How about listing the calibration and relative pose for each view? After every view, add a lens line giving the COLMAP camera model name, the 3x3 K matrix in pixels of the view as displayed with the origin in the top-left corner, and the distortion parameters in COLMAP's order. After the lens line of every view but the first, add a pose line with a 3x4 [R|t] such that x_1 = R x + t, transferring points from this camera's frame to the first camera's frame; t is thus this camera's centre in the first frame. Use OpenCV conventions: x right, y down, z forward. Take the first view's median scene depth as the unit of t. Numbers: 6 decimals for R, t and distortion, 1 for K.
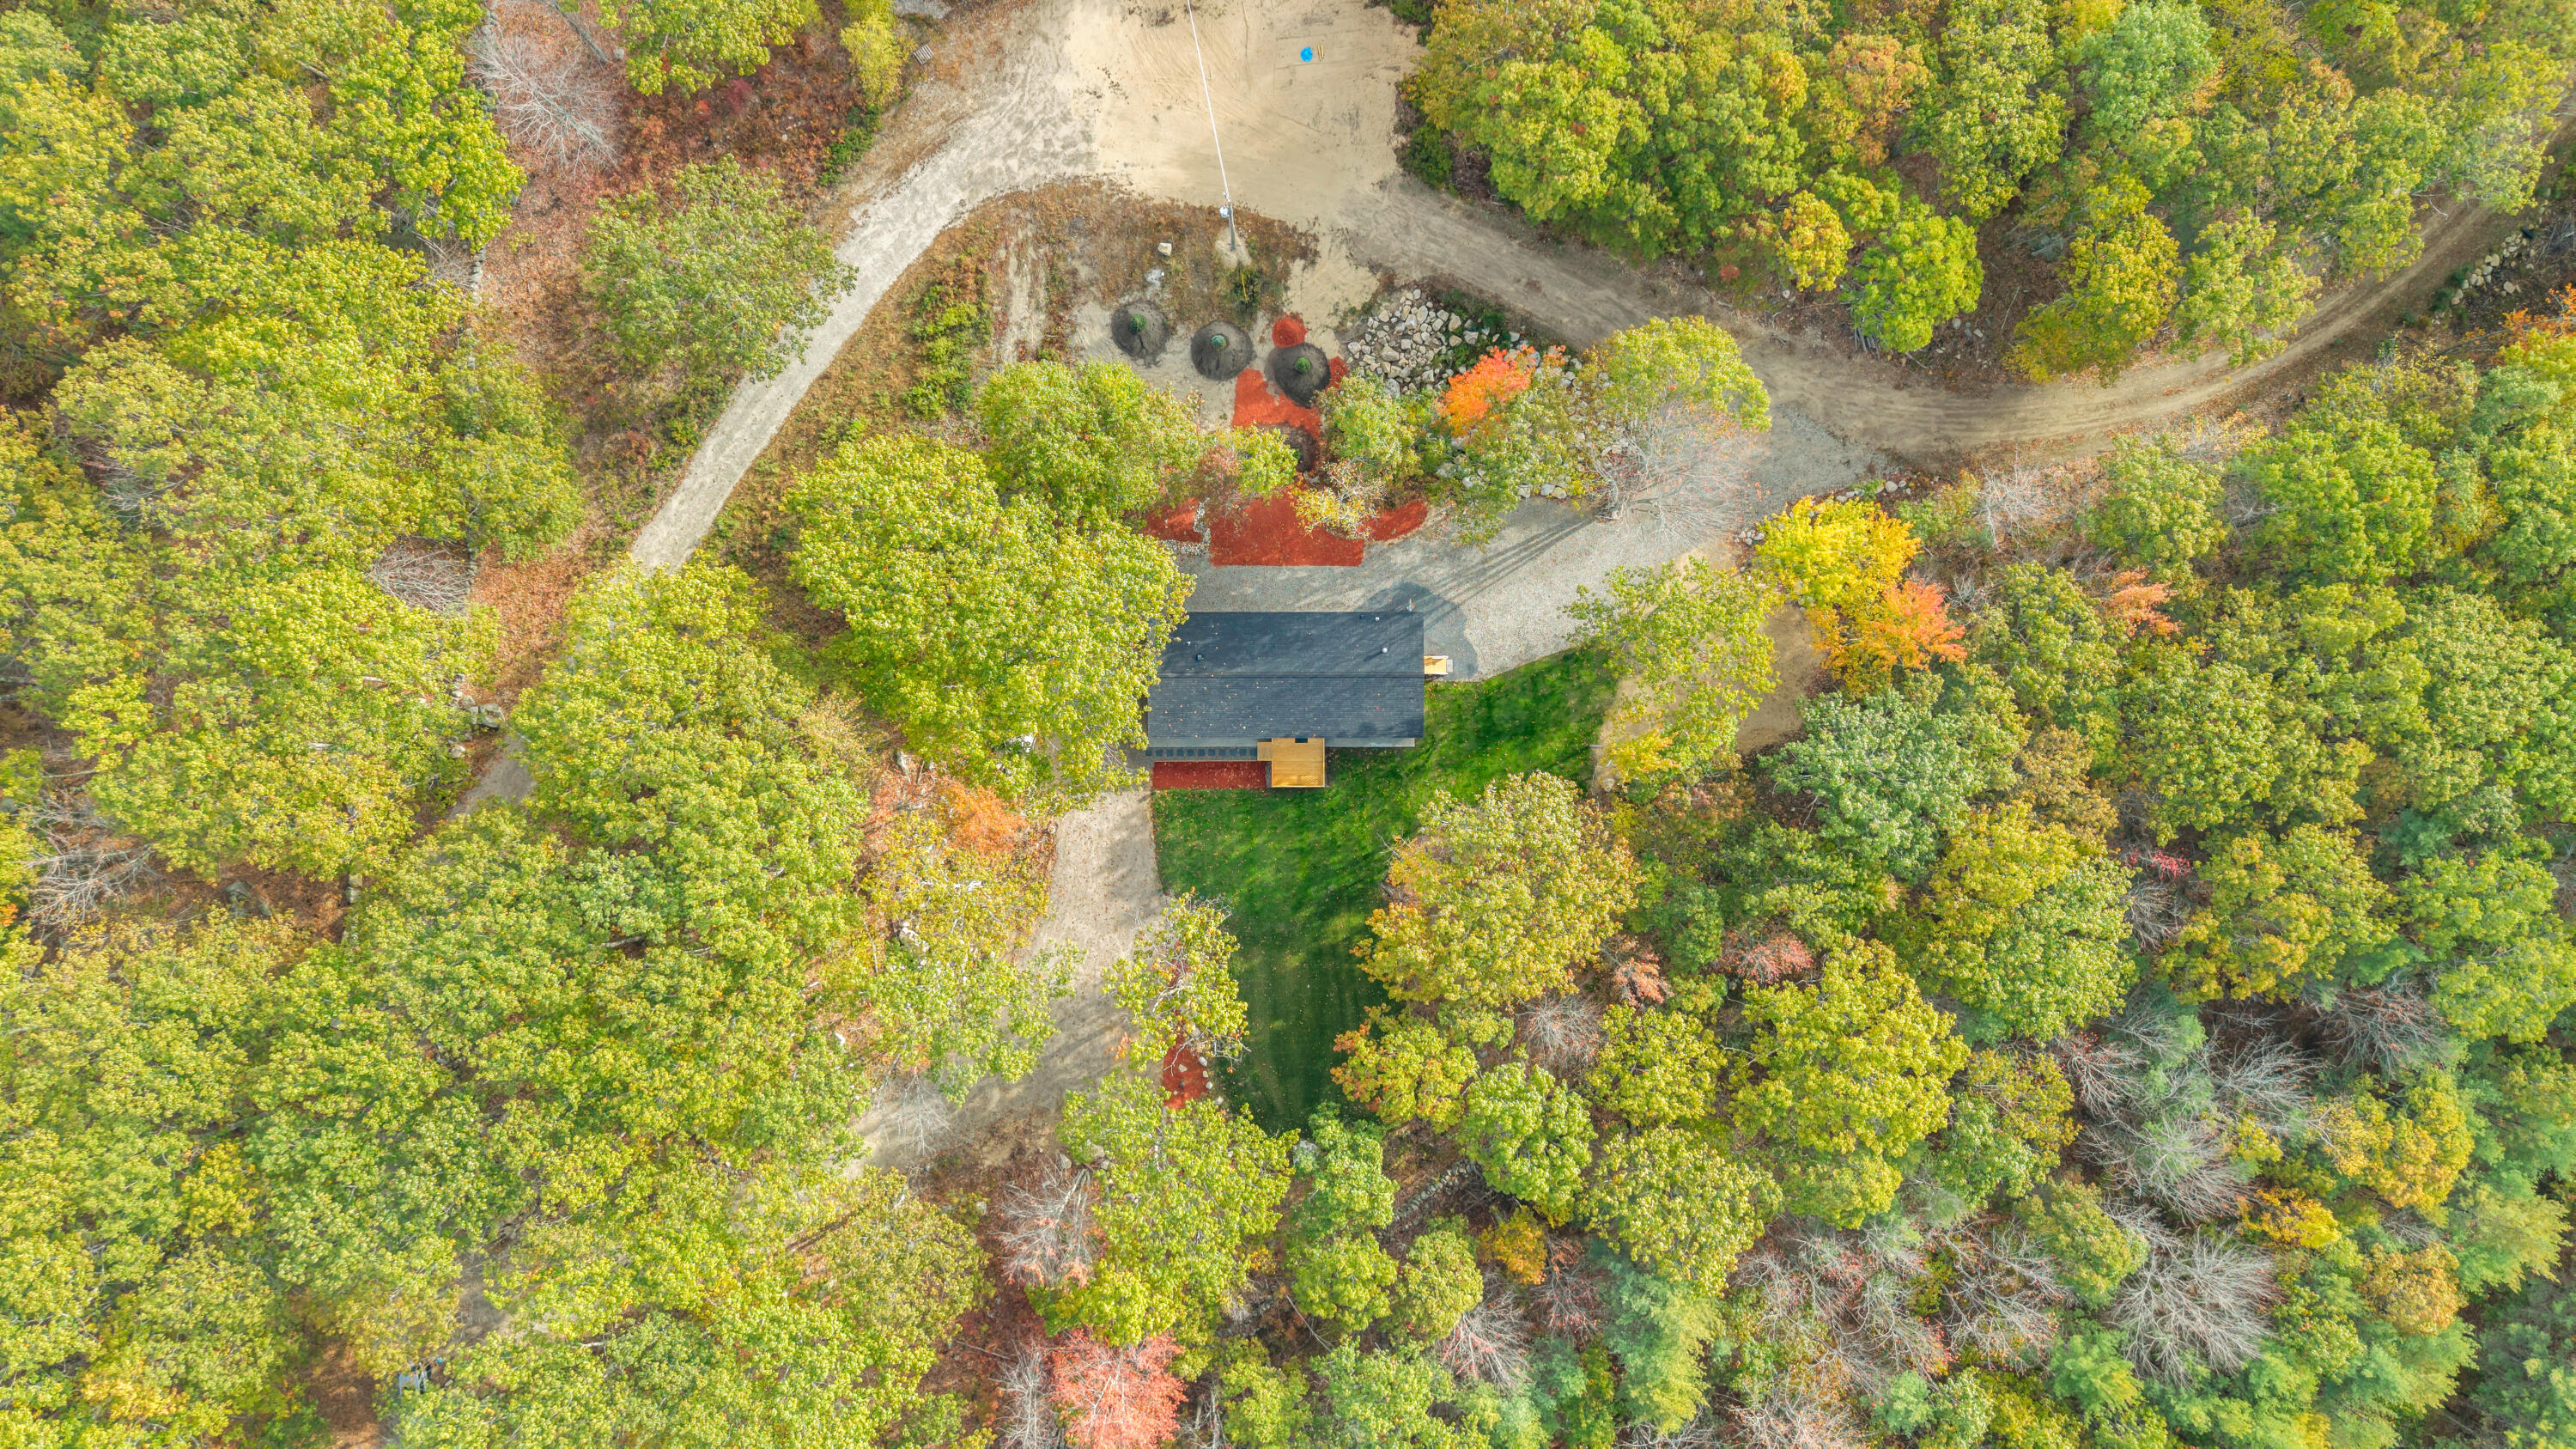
lens RADIAL K [[1675.7, 0, 1298.1], [0, 1675.7, 718.6], [0, 0, 1]] dist [0.035871, -0.034652]
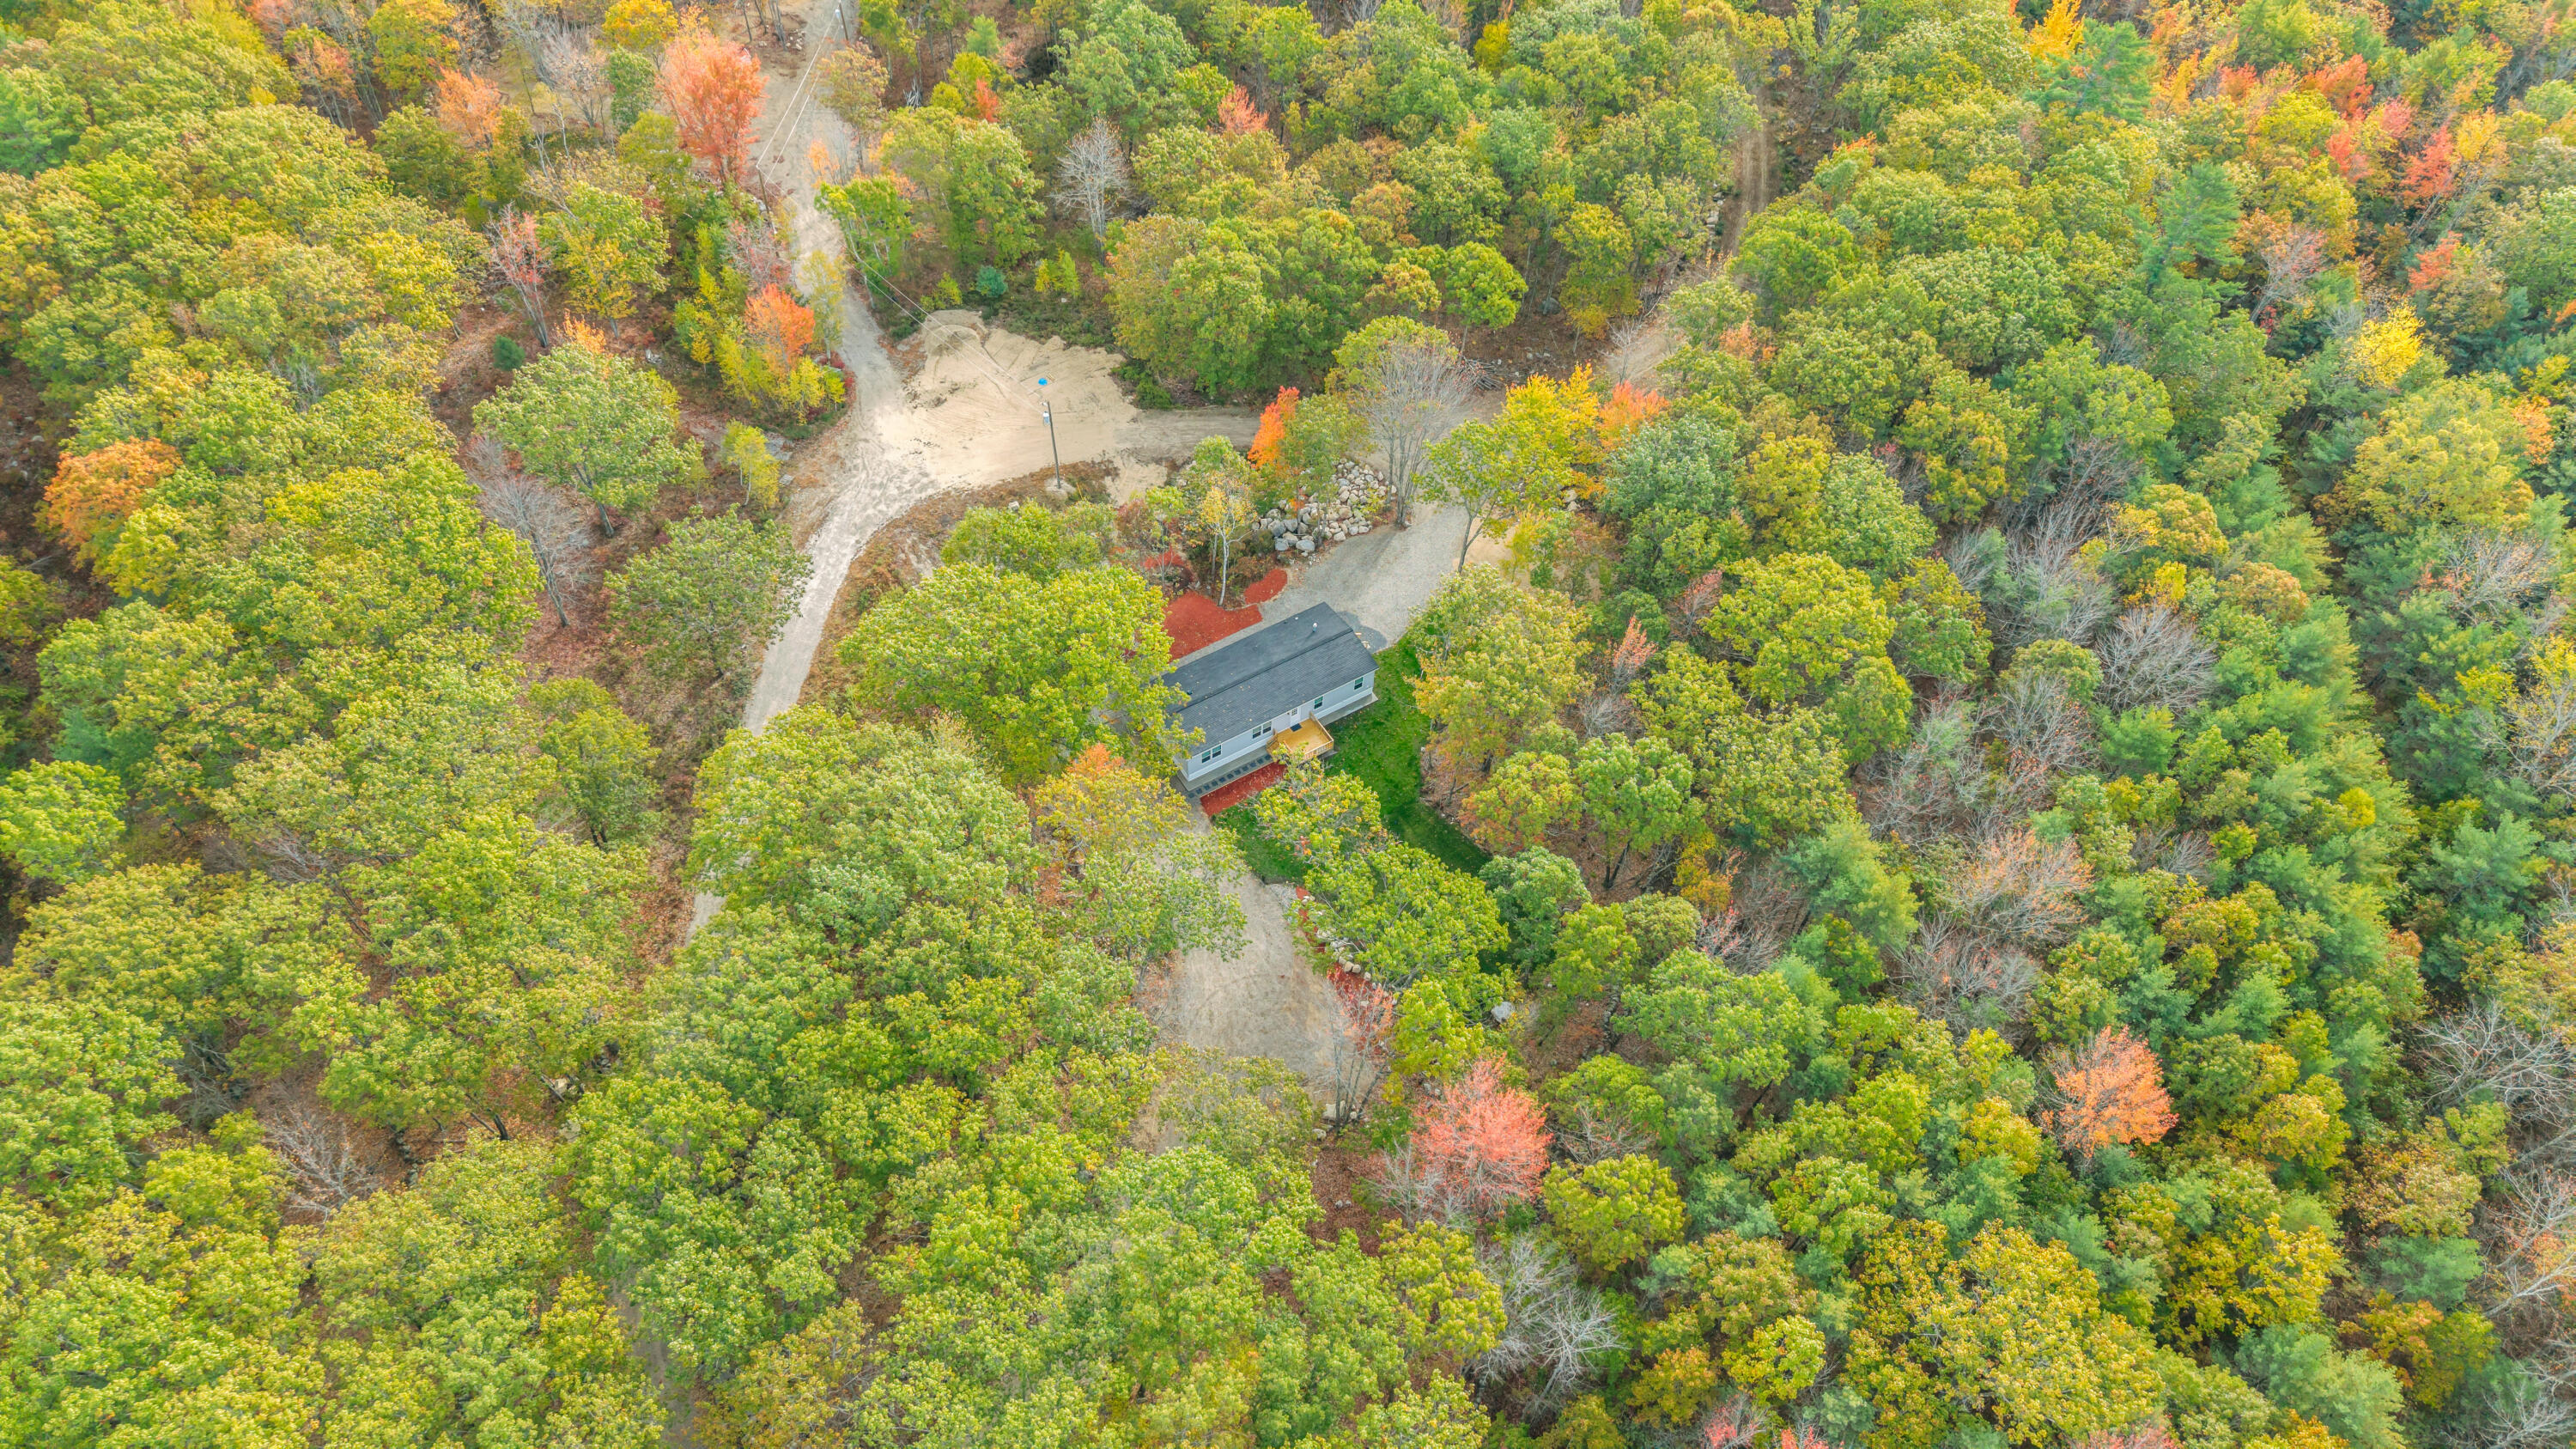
lens RADIAL K [[1675.7, 0, 1298.1], [0, 1675.7, 718.6], [0, 0, 1]] dist [0.035871, -0.034652]
pose [[0.850068, -0.427699, 0.307340, -0.387912], [0.526657, 0.694864, -0.489690, 0.637340], [-0.004120, 0.578133, 0.815932, 0.020583]]
